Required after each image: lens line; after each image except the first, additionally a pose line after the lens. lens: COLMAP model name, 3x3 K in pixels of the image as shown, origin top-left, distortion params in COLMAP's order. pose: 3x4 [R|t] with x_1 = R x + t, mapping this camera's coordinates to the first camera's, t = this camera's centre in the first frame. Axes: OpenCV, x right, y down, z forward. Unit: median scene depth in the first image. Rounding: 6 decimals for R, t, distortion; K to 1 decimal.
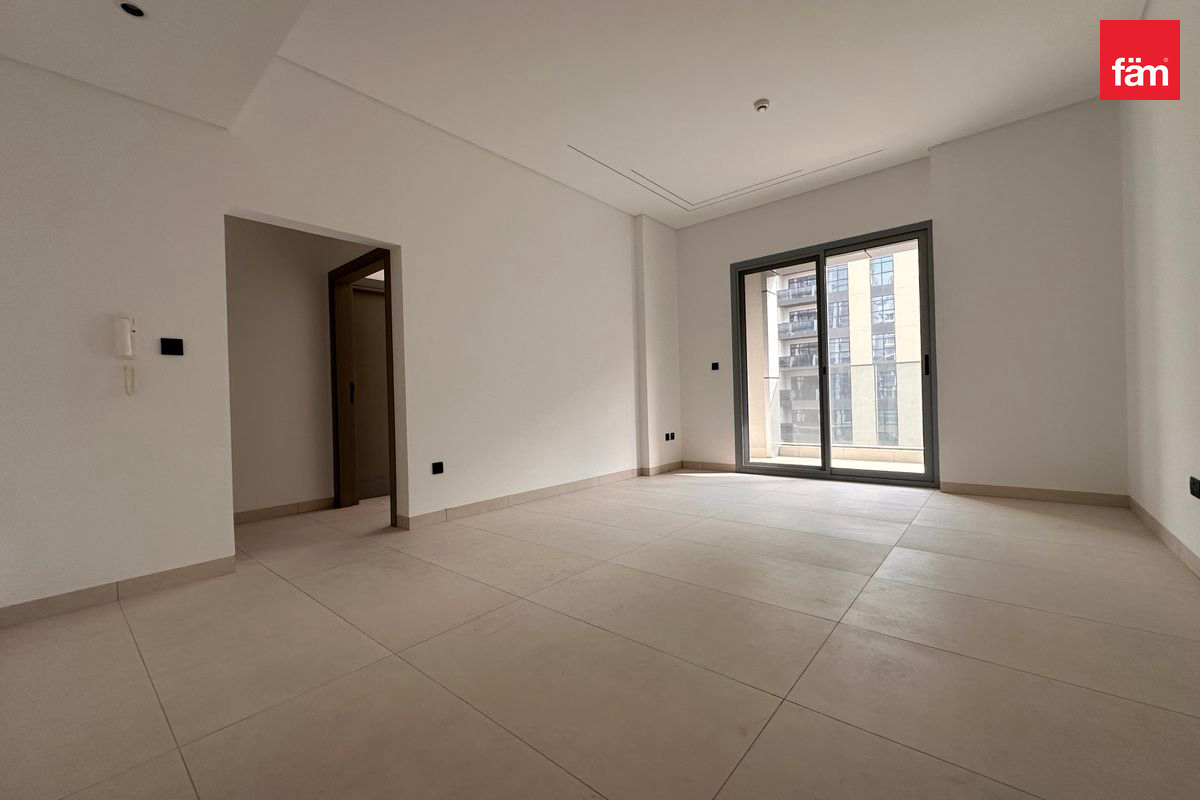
lens RADIAL K [[479.8, 0, 601.8], [0, 479.8, 399.7], [0, 0, 1]] dist [0.003149, 0.000014]
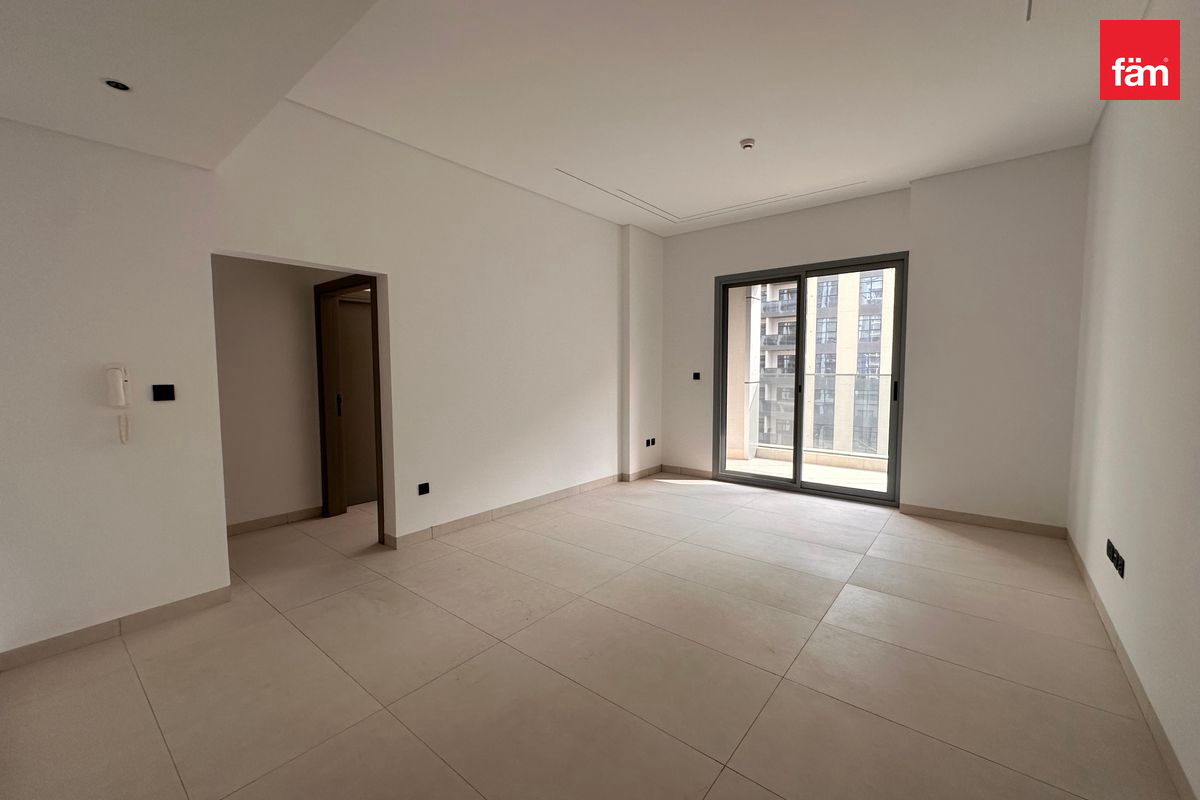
lens RADIAL K [[479.8, 0, 601.6], [0, 479.8, 399.4], [0, 0, 1]] dist [0.003149, 0.000014]
pose [[0.999380, 0.023883, 0.025872, 0.012172], [-0.025495, 0.997632, 0.063884, -0.126236], [-0.024285, -0.064504, 0.997622, -0.035523]]
